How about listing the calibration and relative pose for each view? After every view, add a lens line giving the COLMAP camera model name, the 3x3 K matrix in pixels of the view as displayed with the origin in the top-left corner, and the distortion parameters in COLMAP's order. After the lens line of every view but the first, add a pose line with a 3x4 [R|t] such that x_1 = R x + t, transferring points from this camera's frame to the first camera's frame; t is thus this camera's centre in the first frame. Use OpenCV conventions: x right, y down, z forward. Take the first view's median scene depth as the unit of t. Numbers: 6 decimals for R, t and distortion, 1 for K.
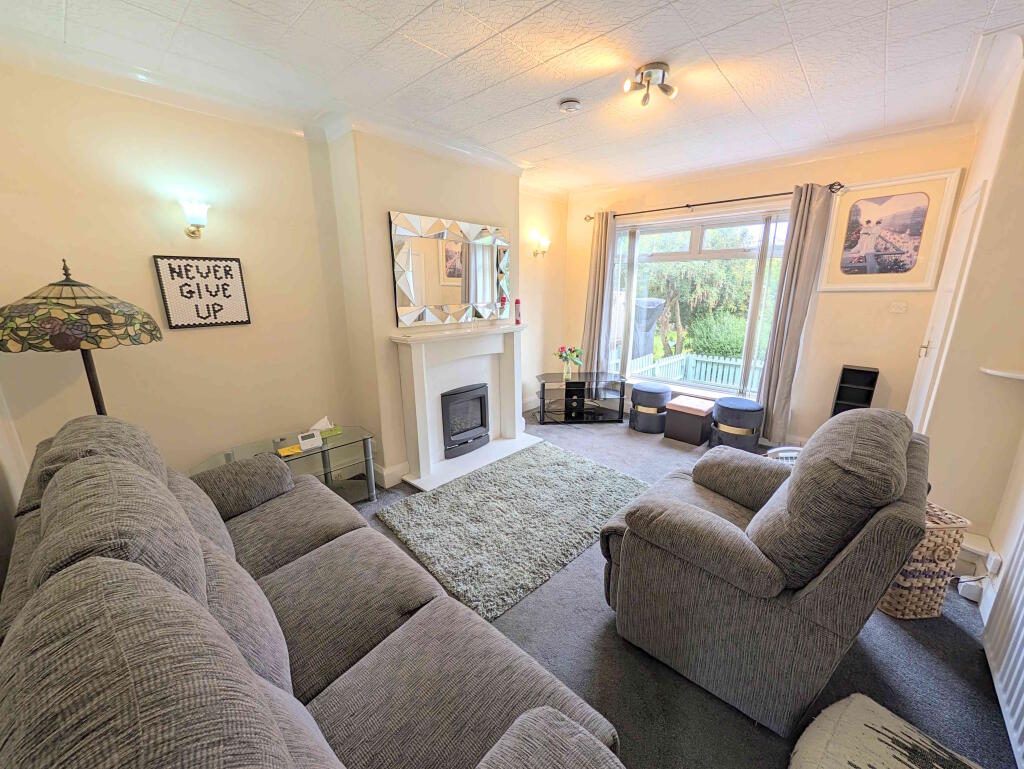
lens RADIAL K [[393.5, 0, 517.6], [0, 393.5, 384.7], [0, 0, 1]] dist [0.001111, 0.000157]
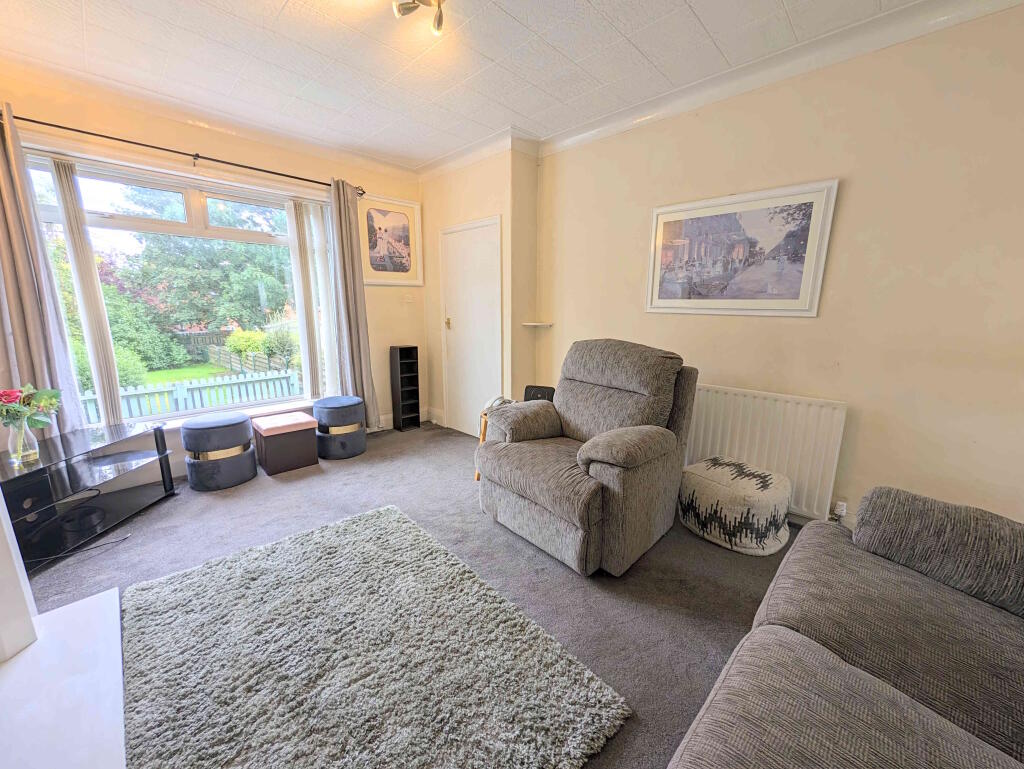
lens RADIAL K [[393.5, 0, 517.6], [0, 393.5, 384.7], [0, 0, 1]] dist [0.001111, 0.000157]
pose [[0.034099, -0.190929, 0.981011, -0.383334], [0.245199, 0.953180, 0.176989, -0.059441], [-0.968873, 0.234508, 0.079318, 0.586138]]
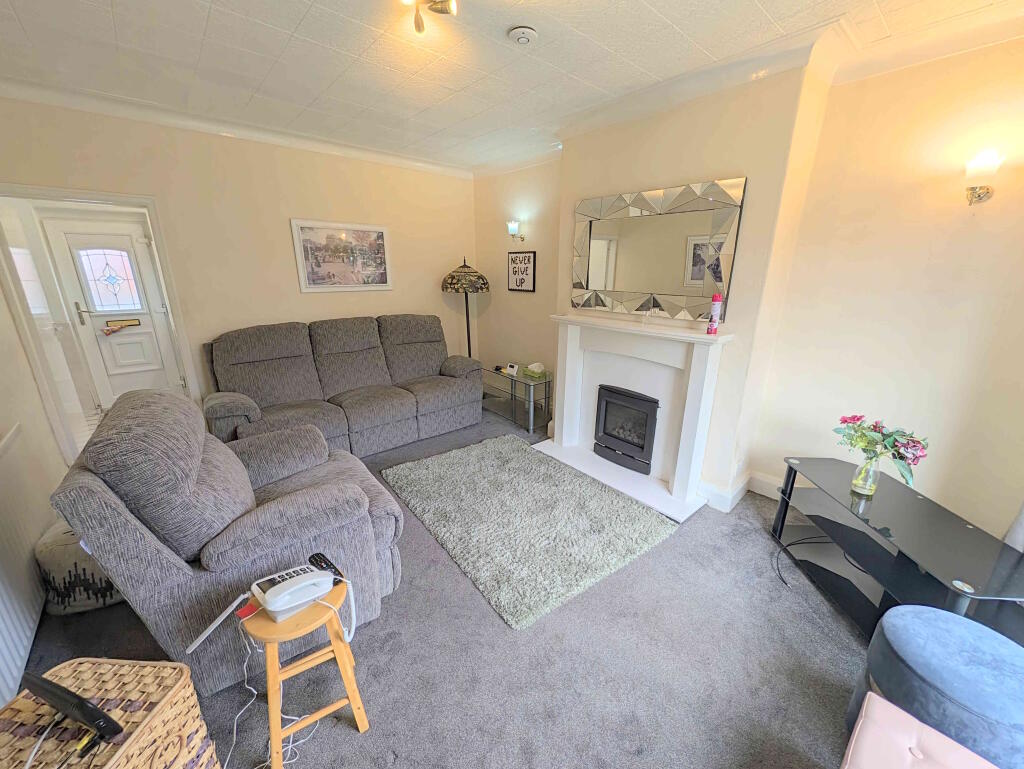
lens RADIAL K [[393.5, 0, 517.6], [0, 393.5, 384.7], [0, 0, 1]] dist [0.001111, 0.000157]
pose [[-0.108985, 0.290868, -0.950536, 0.780549], [-0.252156, 0.916865, 0.309476, -0.234789], [0.961530, 0.273411, -0.026580, 0.878868]]
